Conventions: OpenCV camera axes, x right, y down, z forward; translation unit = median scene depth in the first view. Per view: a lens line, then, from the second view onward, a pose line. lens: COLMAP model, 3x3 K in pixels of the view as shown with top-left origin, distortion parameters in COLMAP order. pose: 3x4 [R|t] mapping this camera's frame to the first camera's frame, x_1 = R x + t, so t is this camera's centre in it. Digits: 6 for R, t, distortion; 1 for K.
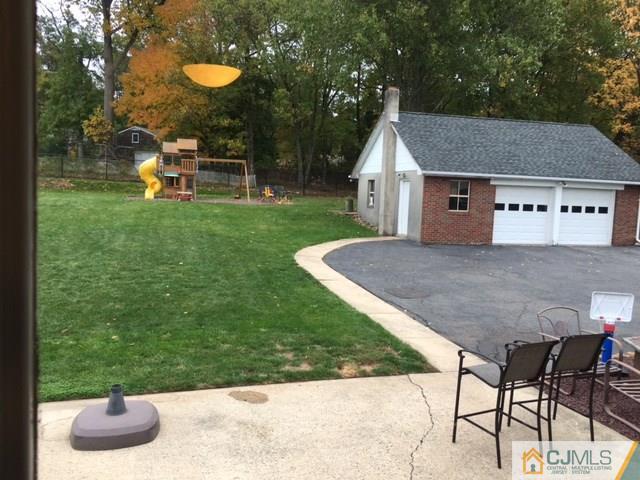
lens RADIAL K [[562.5, 0, 325.0], [0, 562.5, 241.0], [0, 0, 1]] dist [0.074044, -0.098654]
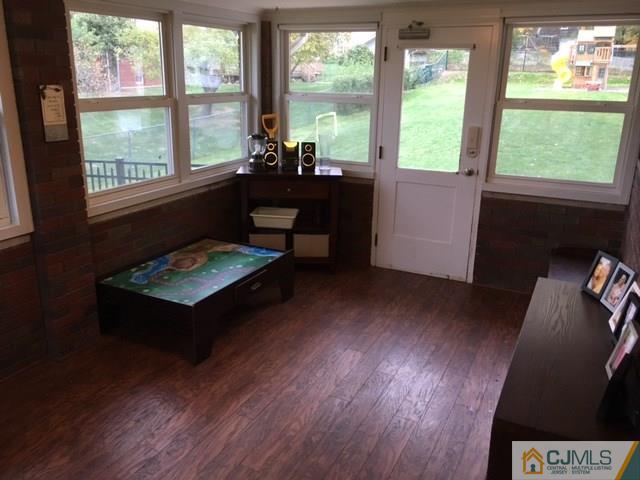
lens RADIAL K [[562.5, 0, 318.5], [0, 562.5, 241.5], [0, 0, 1]] dist [0.074044, -0.098654]
pose [[0.752963, 0.163813, -0.637347, 0.075129], [-0.042716, 0.978645, 0.201070, 0.009230], [0.656675, -0.124173, 0.743881, -0.112339]]
